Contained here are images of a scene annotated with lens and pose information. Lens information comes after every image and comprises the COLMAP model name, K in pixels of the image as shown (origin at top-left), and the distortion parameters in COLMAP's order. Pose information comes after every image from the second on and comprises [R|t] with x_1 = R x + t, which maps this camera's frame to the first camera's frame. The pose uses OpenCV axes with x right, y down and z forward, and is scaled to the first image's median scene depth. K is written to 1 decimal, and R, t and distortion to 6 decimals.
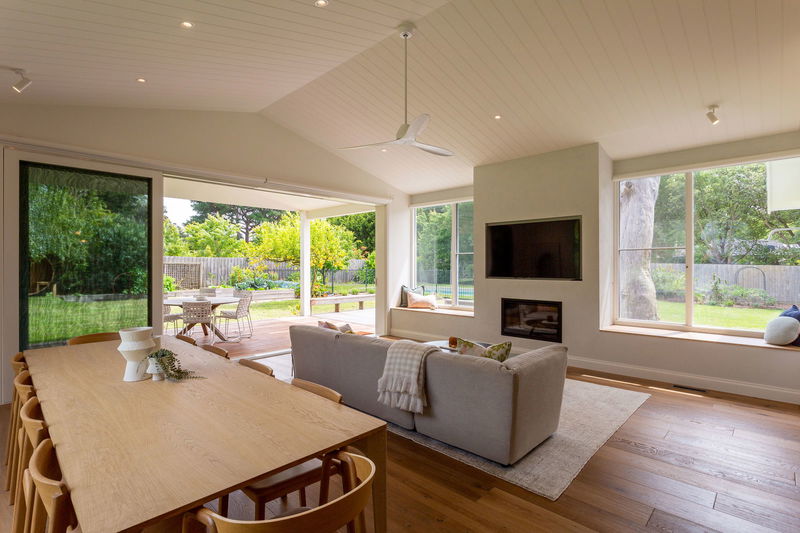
lens RADIAL K [[403.7, 0, 400.0], [0, 403.7, 266.5], [0, 0, 1]] dist [-0.002331, 0.001425]
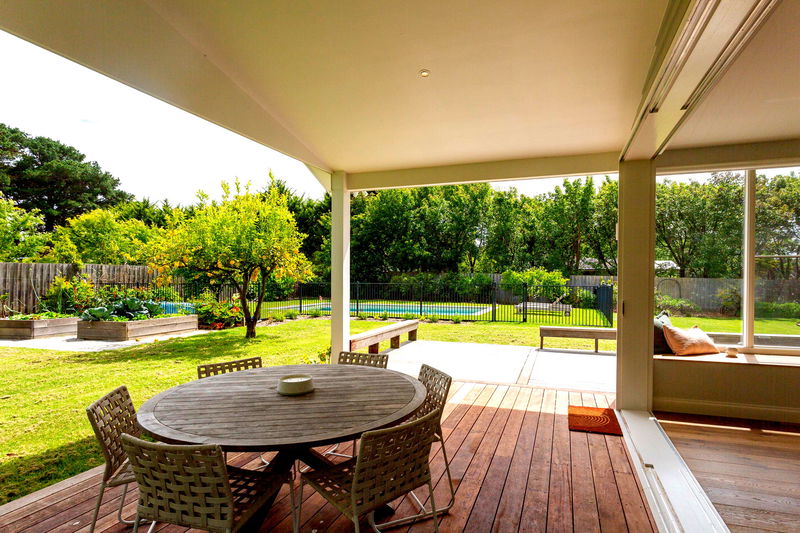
lens RADIAL K [[411.8, 0, 400.0], [0, 411.8, 266.5], [0, 0, 1]] dist [-0.002449, 0.000177]
pose [[0.921248, 0.017559, 0.388578, -0.322762], [-0.001796, 0.999162, -0.040892, 0.012509], [-0.388971, 0.036974, 0.920508, 0.479597]]
